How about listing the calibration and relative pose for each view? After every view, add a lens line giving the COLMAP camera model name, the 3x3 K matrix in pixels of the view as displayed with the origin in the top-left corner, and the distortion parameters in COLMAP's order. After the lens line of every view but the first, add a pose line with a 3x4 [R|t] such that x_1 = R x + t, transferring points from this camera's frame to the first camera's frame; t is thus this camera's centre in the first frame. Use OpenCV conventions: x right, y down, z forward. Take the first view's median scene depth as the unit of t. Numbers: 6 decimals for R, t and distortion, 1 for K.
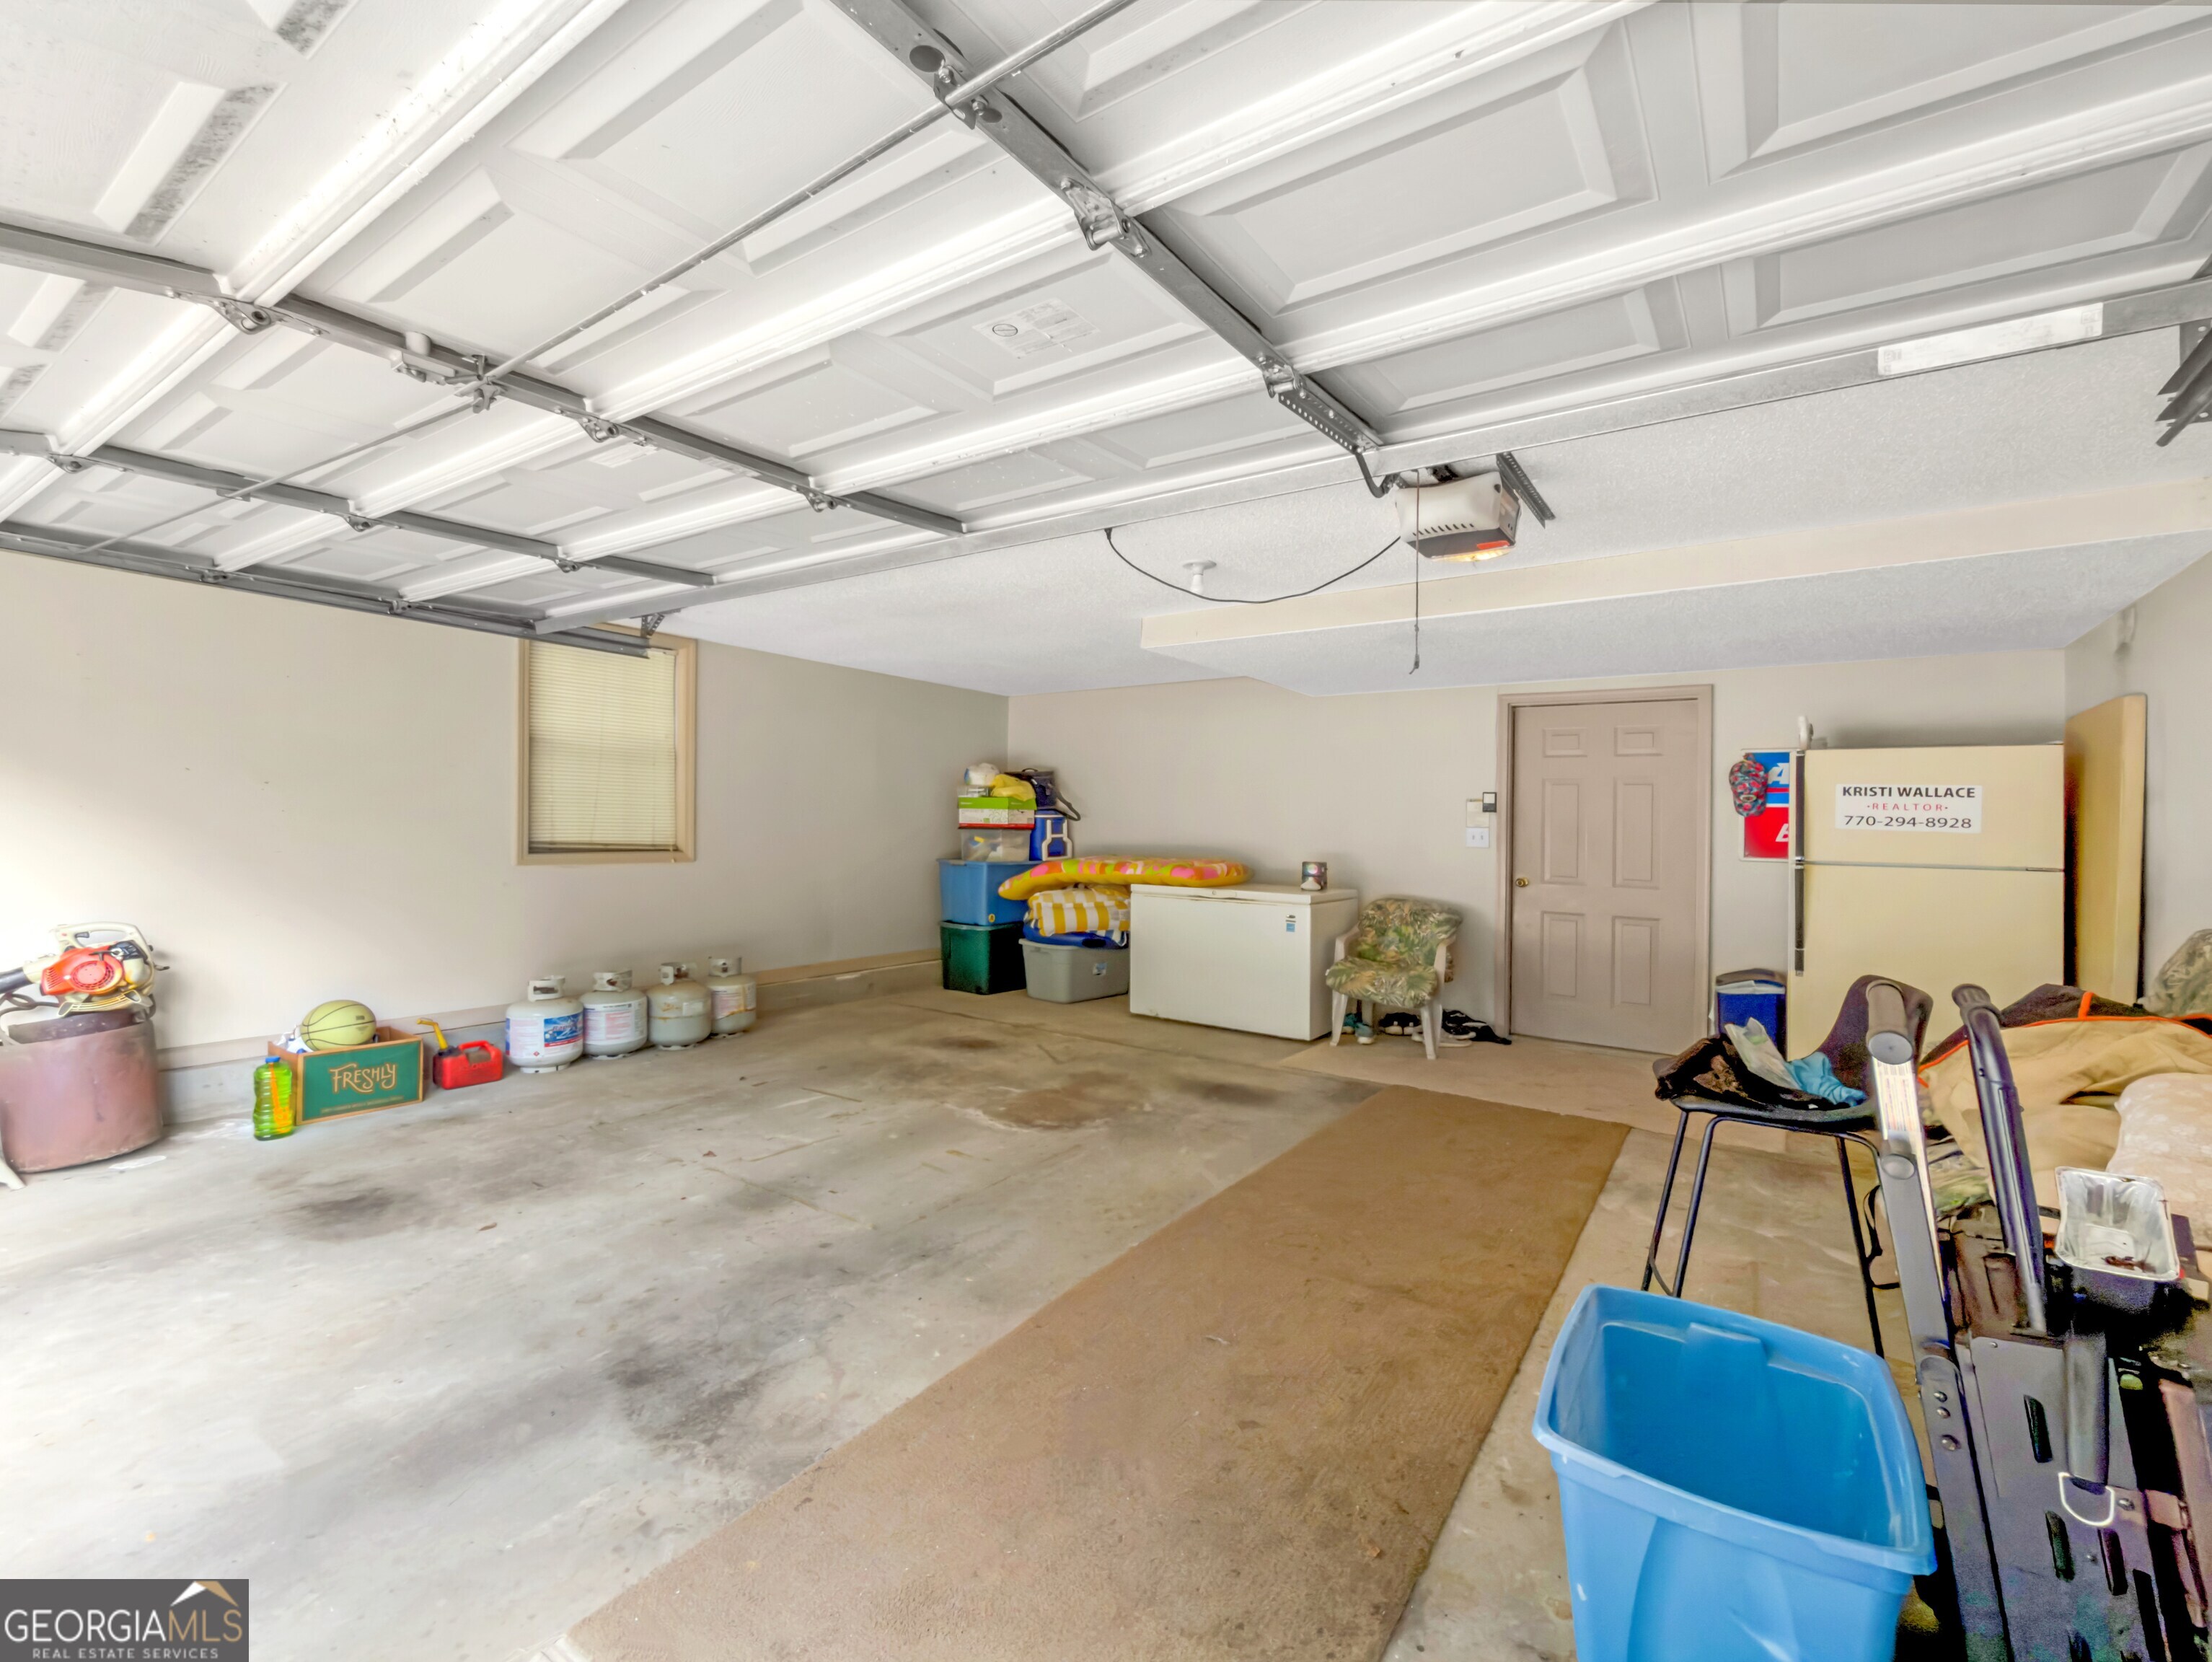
lens RADIAL K [[910.4, 0, 1161.4], [0, 910.4, 820.5], [0, 0, 1]] dist [-0.000188, -0.000187]
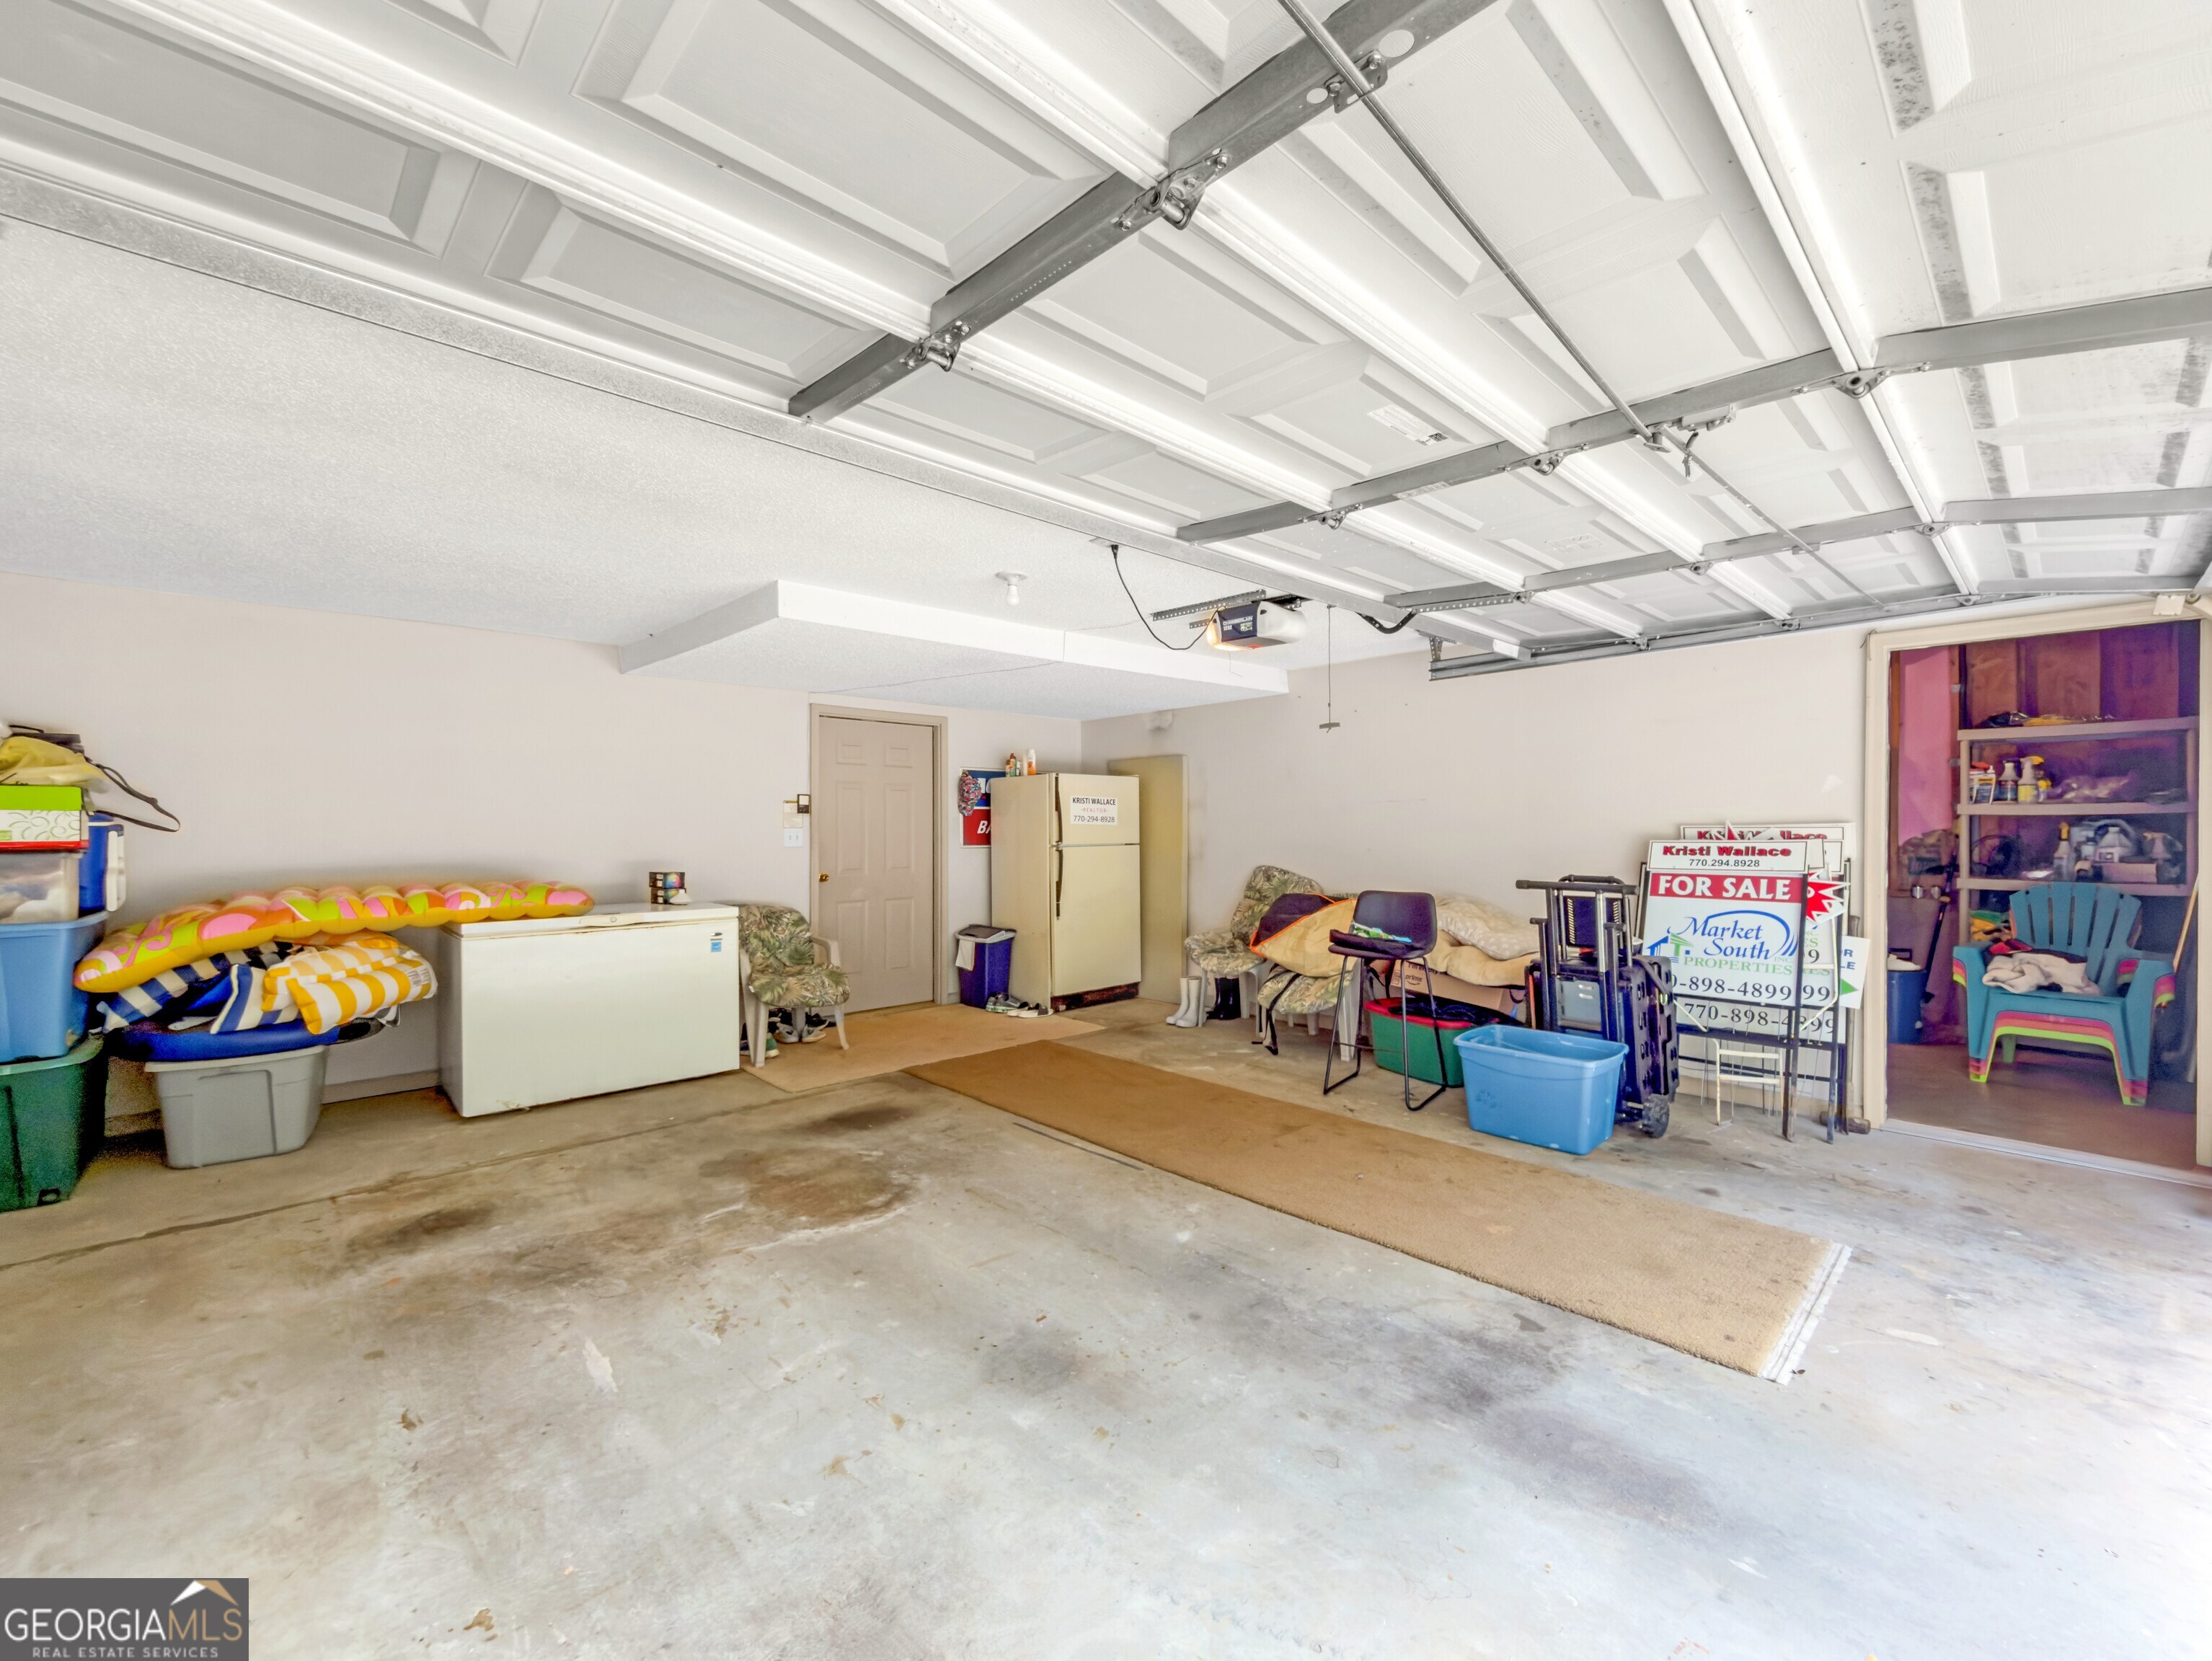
lens RADIAL K [[910.3, 0, 1097.2], [0, 910.3, 822.8], [0, 0, 1]] dist [-0.000188, -0.000187]
pose [[0.265809, -0.015196, 0.963906, -0.807518], [0.005841, 0.999883, 0.014153, -0.015683], [-0.964008, 0.001868, 0.265866, 0.559008]]
